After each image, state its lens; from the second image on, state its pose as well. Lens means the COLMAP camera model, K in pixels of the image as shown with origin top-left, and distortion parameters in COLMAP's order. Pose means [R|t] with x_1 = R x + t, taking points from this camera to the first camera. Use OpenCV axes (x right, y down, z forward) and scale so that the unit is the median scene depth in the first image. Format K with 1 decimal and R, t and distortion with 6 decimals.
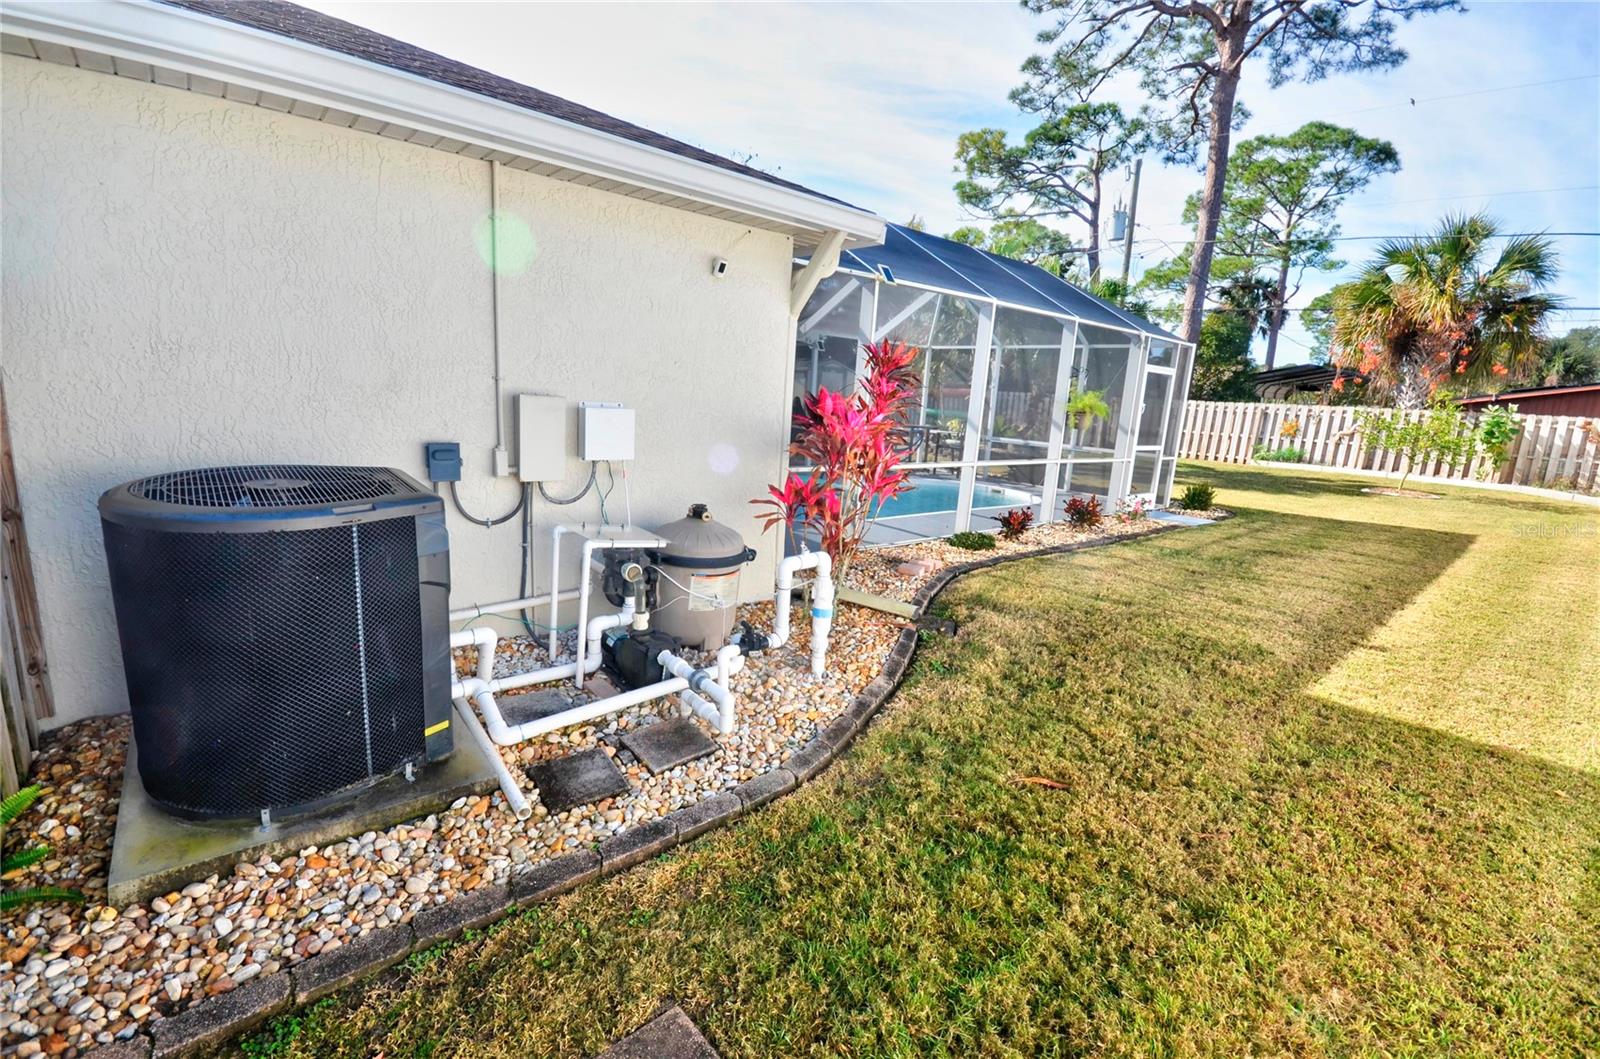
lens RADIAL K [[692.8, 0, 803.7], [0, 692.8, 532.4], [0, 0, 1]] dist [-0.001970, 0.000336]
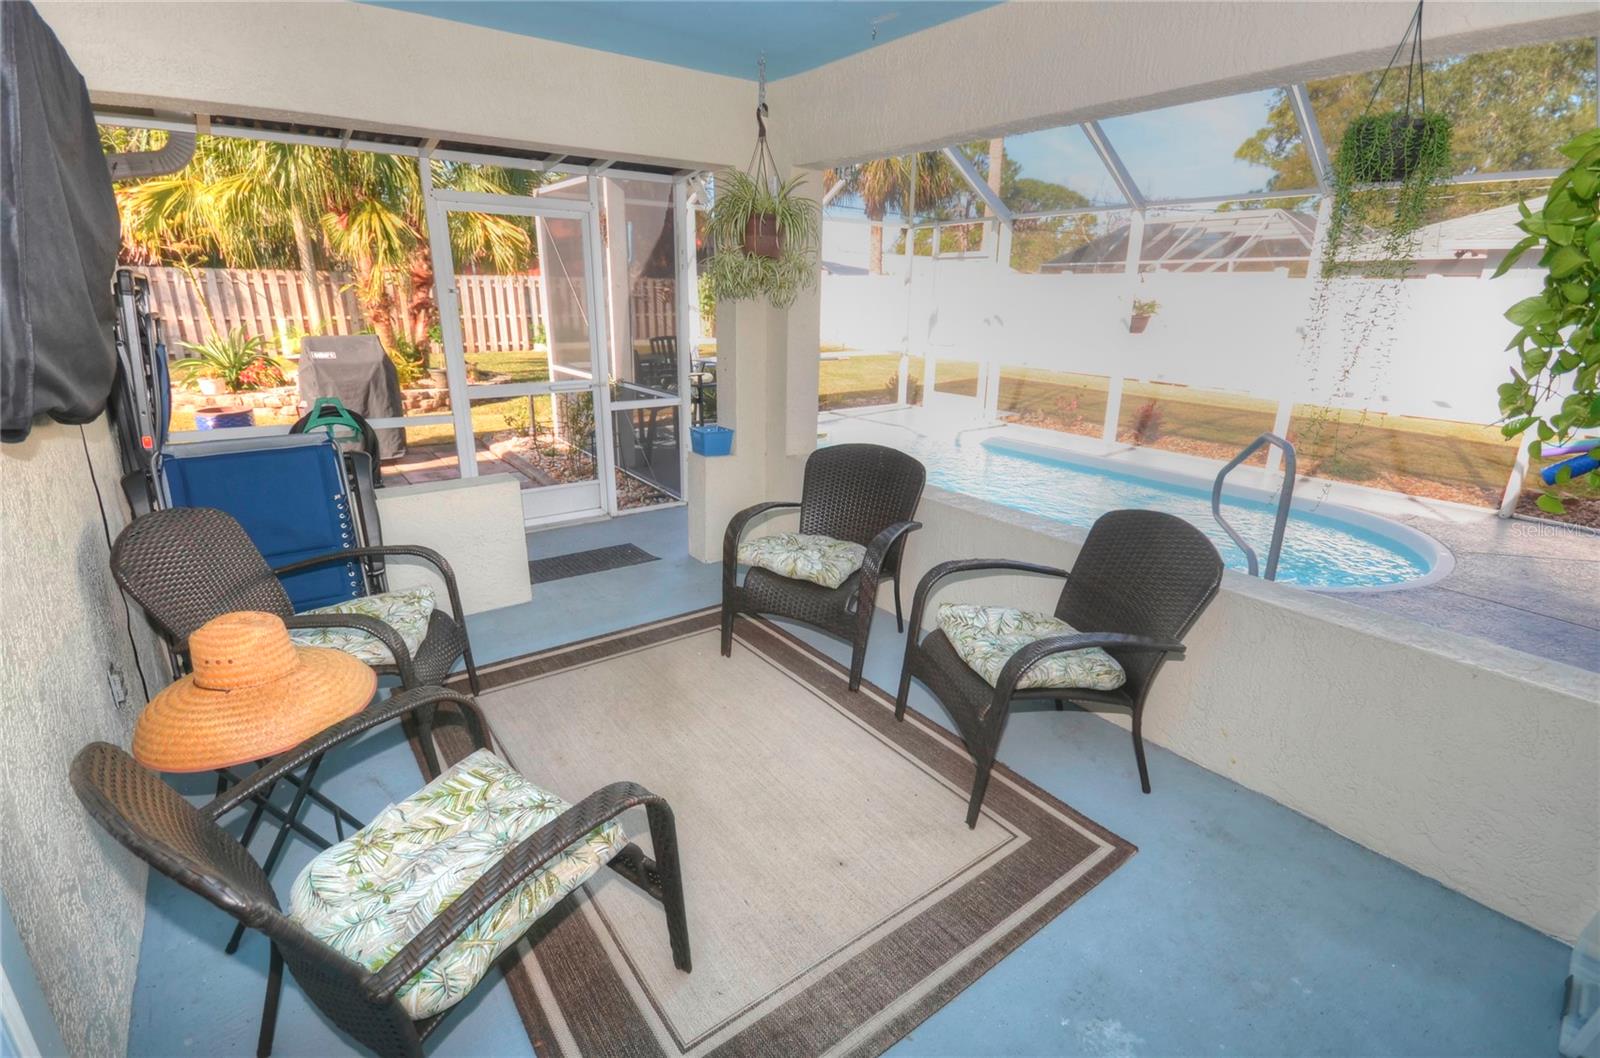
lens RADIAL K [[736.8, 0, 798.2], [0, 736.8, 531.7], [0, 0, 1]] dist [0.005118, -0.009631]
pose [[0.070771, -0.361573, 0.929654, -0.278113], [0.191478, 0.919583, 0.343080, -0.143549], [-0.978942, 0.153728, 0.134313, 0.593447]]
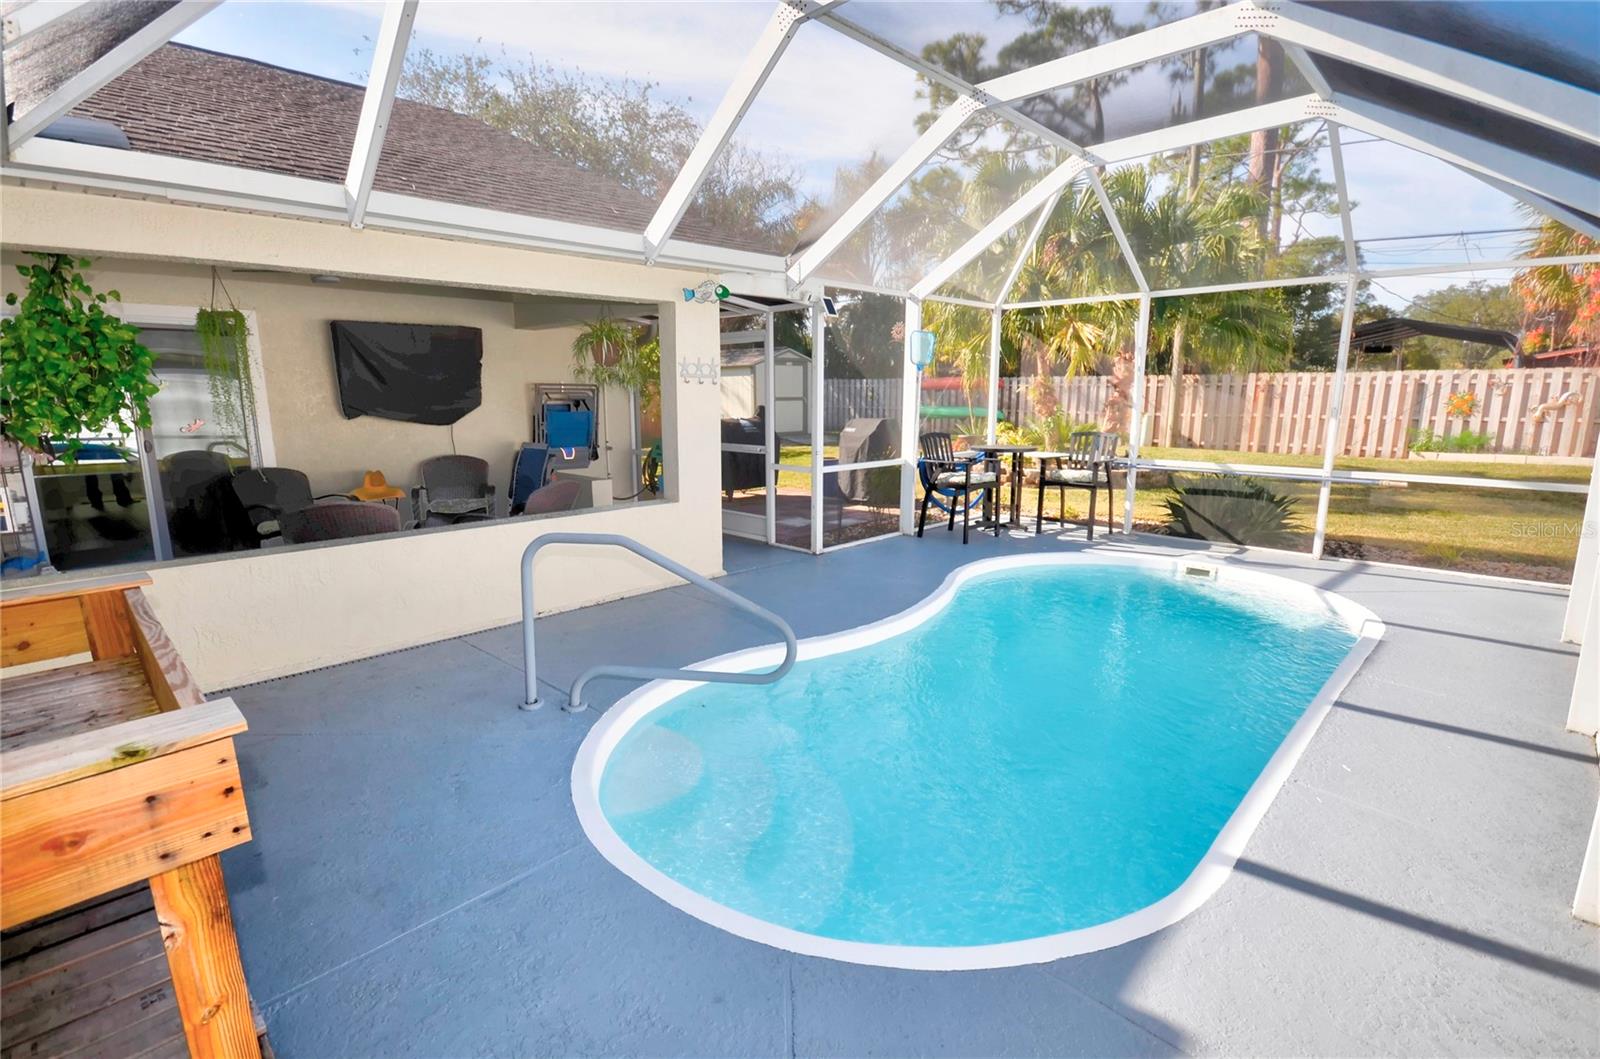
lens RADIAL K [[736.8, 0, 798.2], [0, 736.8, 532.2], [0, 0, 1]] dist [0.005118, -0.009631]
pose [[0.992409, -0.082192, 0.091479, -0.043993], [0.083164, 0.996512, -0.006856, -0.070024], [-0.090597, 0.014412, 0.995783, 0.315212]]
